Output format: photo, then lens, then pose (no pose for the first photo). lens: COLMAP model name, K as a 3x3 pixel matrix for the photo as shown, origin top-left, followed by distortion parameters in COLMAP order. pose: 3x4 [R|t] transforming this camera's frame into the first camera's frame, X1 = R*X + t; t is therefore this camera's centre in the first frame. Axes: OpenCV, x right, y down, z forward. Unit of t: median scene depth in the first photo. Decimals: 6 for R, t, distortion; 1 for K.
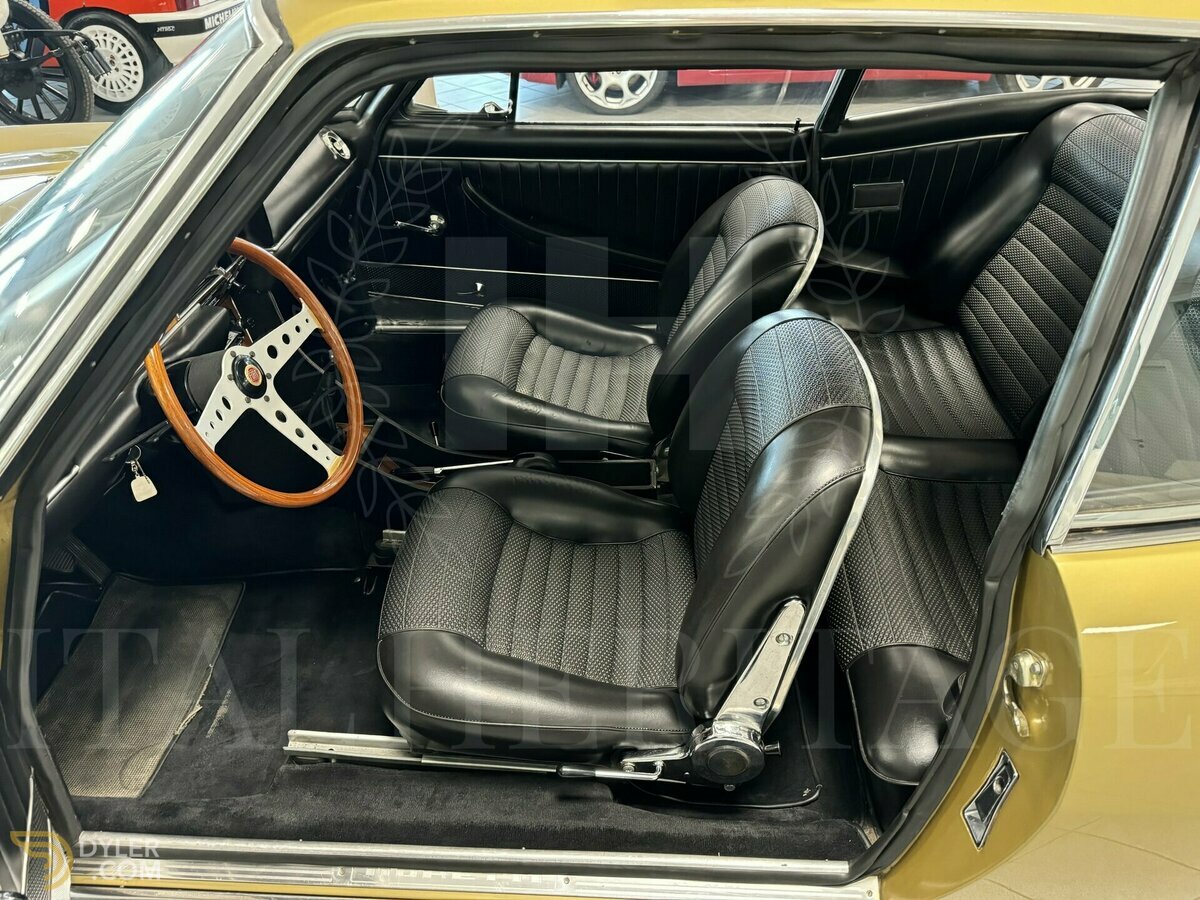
lens RADIAL K [[861.2, 0, 600.0], [0, 861.2, 450.0], [0, 0, 1]] dist [0.050340, -0.004054]
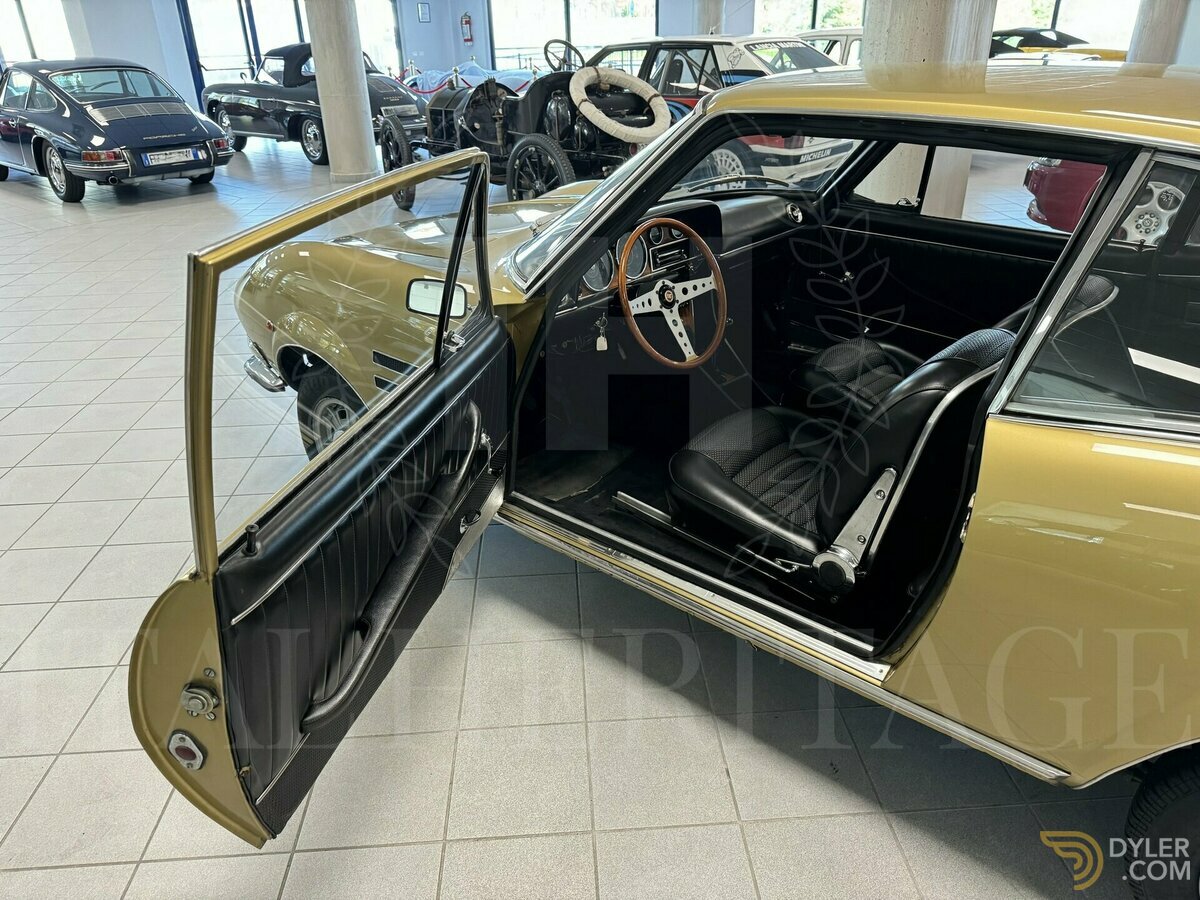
lens RADIAL K [[861.2, 0, 600.0], [0, 861.2, 450.0], [0, 0, 1]] dist [0.050340, -0.004054]
pose [[0.802443, 0.285275, -0.524122, 0.518033], [-0.355046, 0.934189, -0.035112, 0.322049], [0.479612, 0.214263, 0.850919, -0.545927]]
